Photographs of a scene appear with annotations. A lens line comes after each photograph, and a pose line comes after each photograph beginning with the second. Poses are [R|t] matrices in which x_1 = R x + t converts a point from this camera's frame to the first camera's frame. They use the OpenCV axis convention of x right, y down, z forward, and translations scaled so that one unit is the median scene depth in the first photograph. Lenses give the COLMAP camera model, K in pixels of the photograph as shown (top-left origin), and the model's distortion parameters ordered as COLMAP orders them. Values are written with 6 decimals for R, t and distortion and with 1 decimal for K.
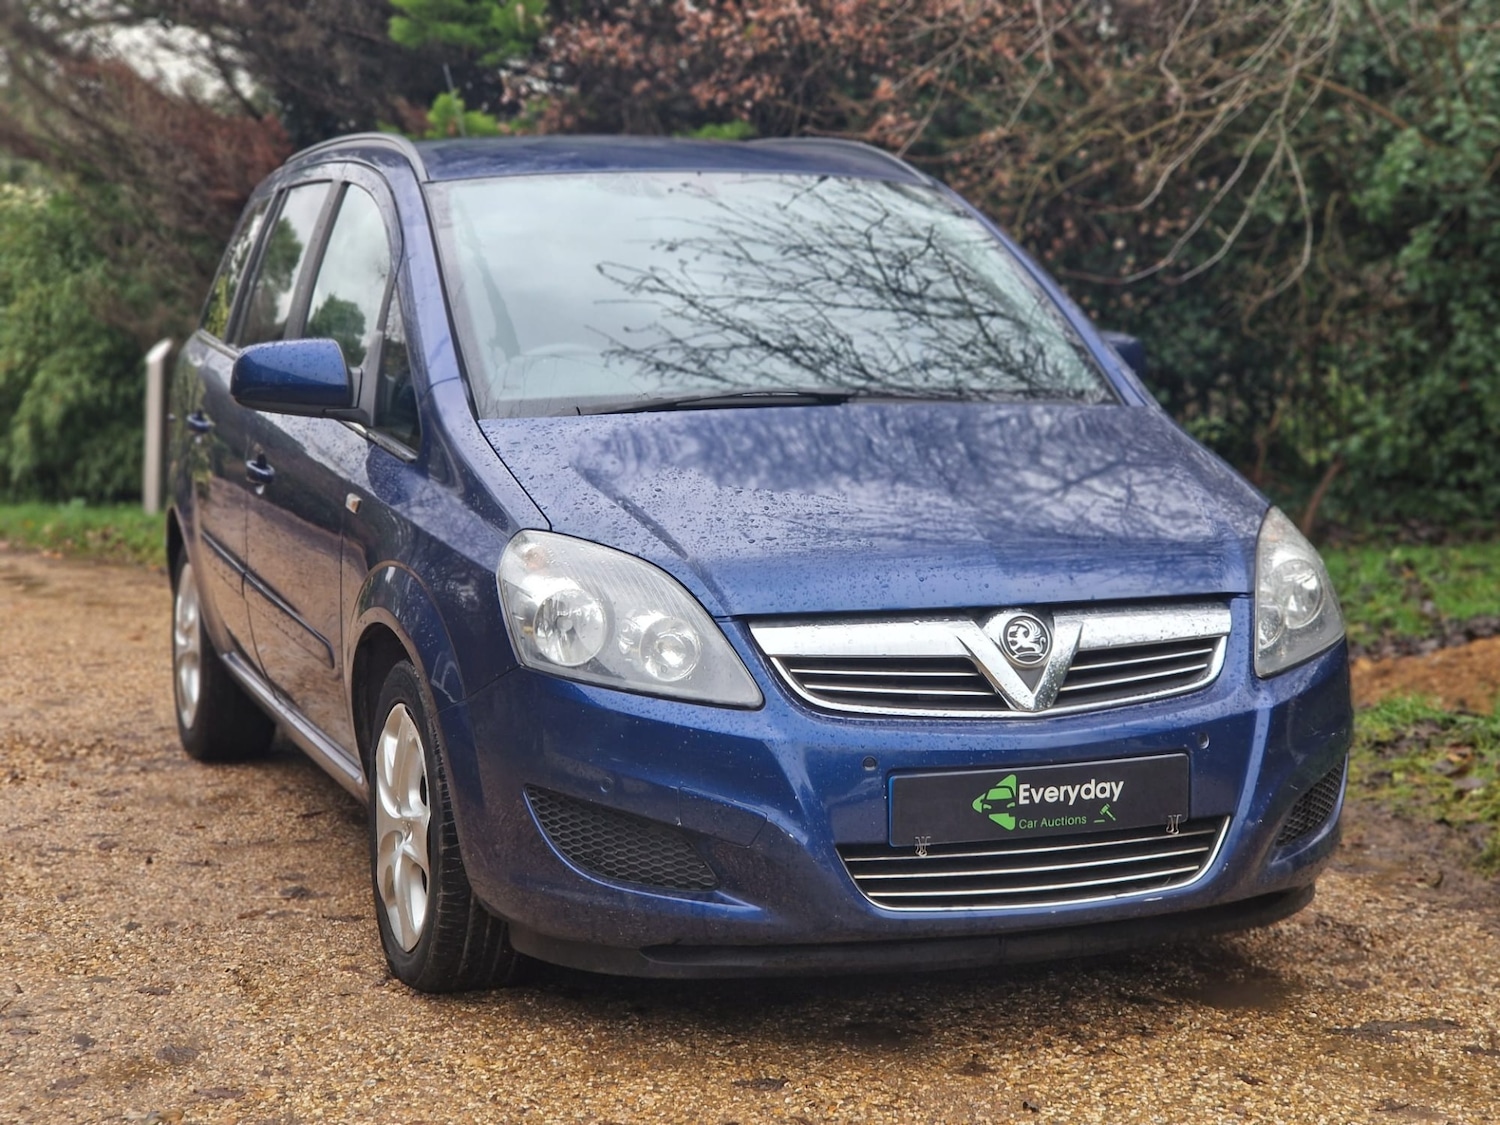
lens RADIAL K [[2745.4, 0, 760.6], [0, 2745.4, 534.5], [0, 0, 1]] dist [0.002957, 0.000000]
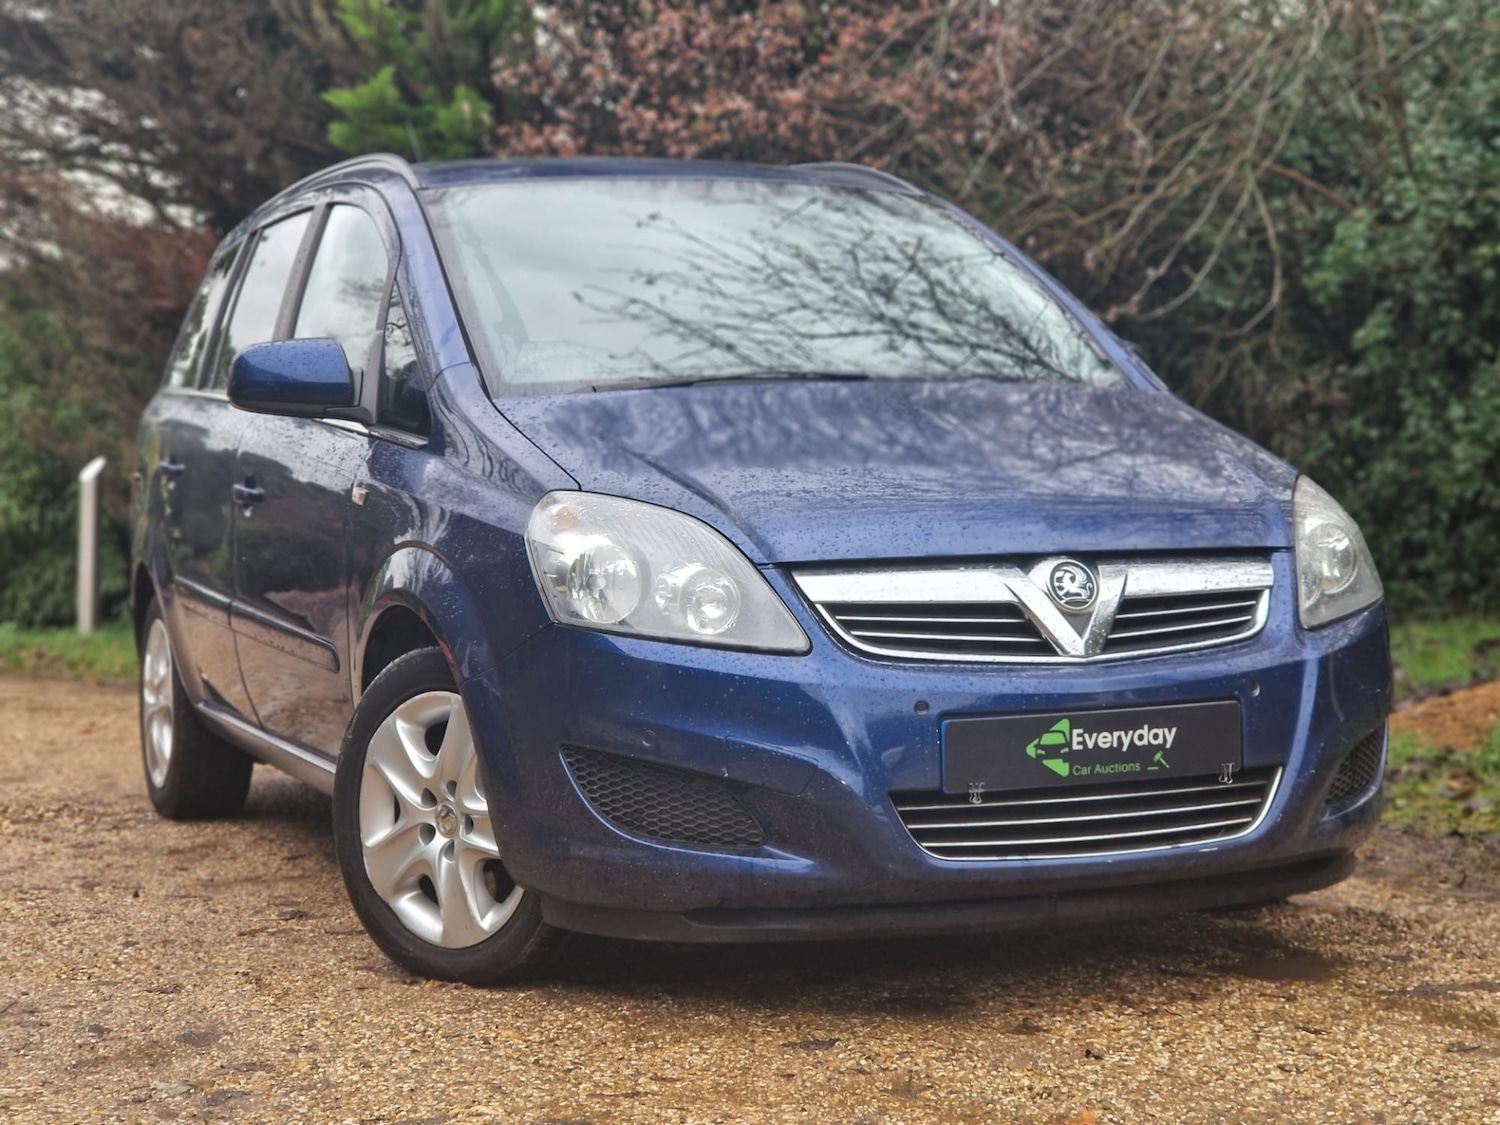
lens RADIAL K [[2745.4, 0, 730.9], [0, 2745.4, 614.5], [0, 0, 1]] dist [0.002957, 0.000000]
pose [[0.999560, -0.013530, 0.026398, -0.048476], [0.014537, 0.999160, -0.038318, 0.079981], [-0.025858, 0.038685, 0.998917, 0.025077]]
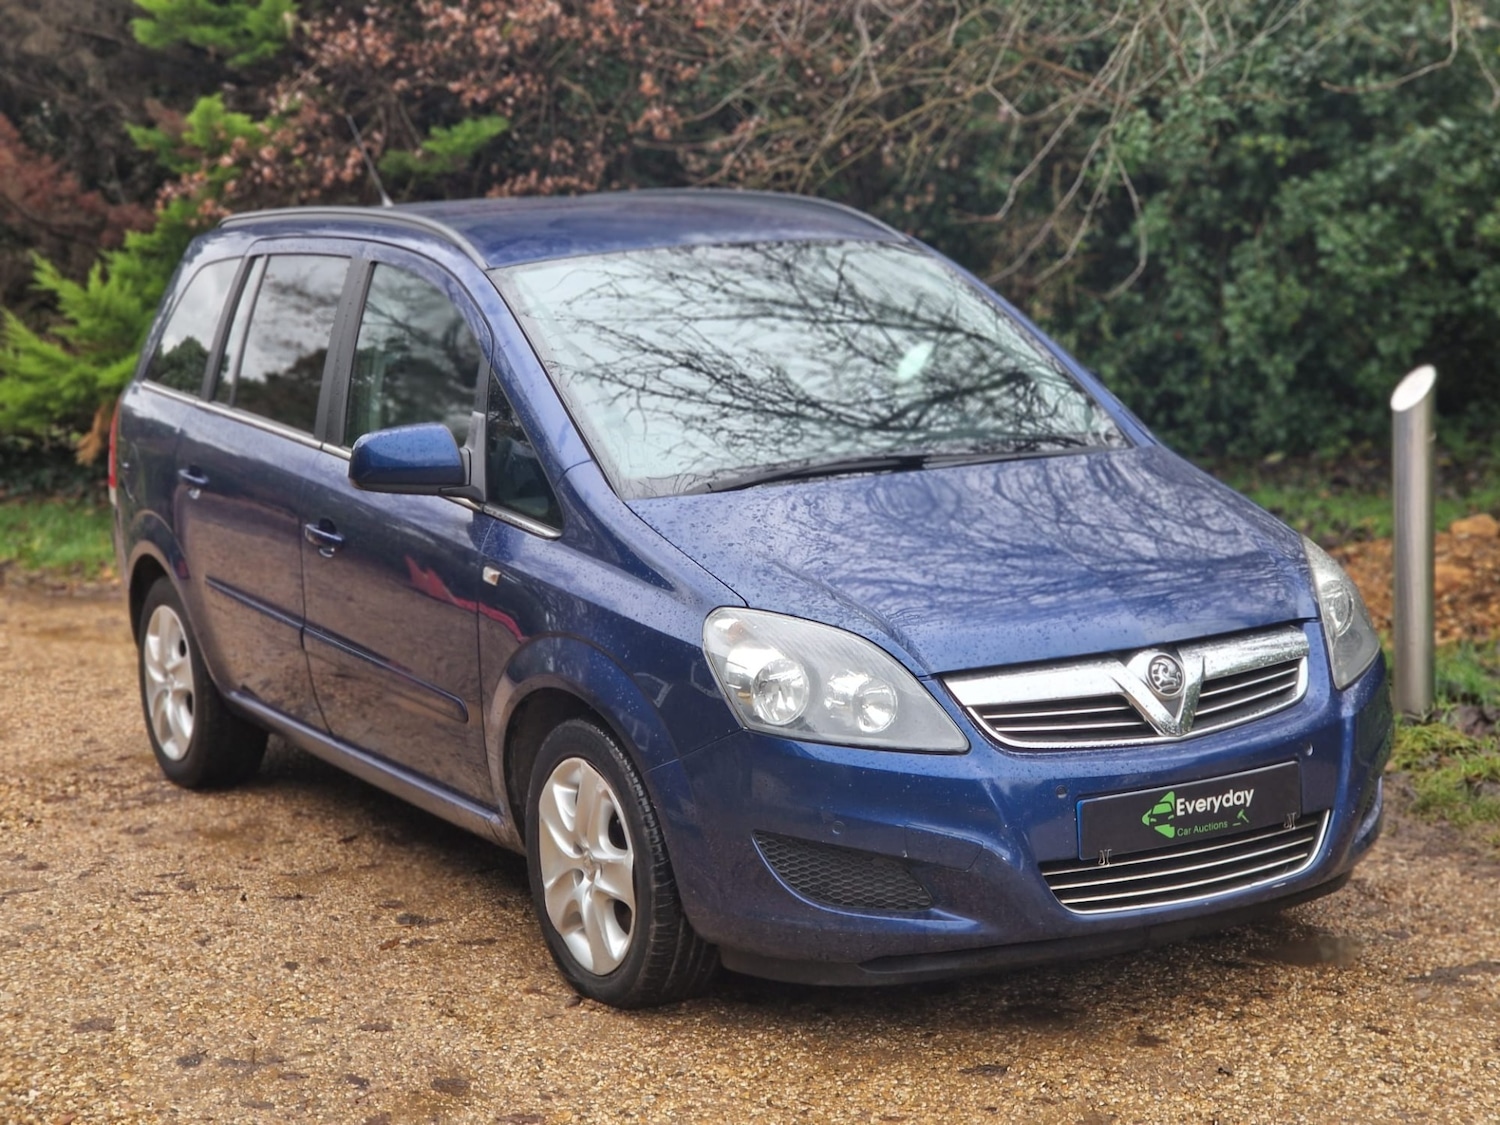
lens RADIAL K [[2745.4, 0, 729.6], [0, 2745.4, 533.6], [0, 0, 1]] dist [0.002957, 0.000000]
pose [[0.985074, -0.060718, 0.161069, -0.262594], [0.054933, 0.997683, 0.040134, -0.076883], [-0.163133, -0.030687, 0.986127, -0.130538]]
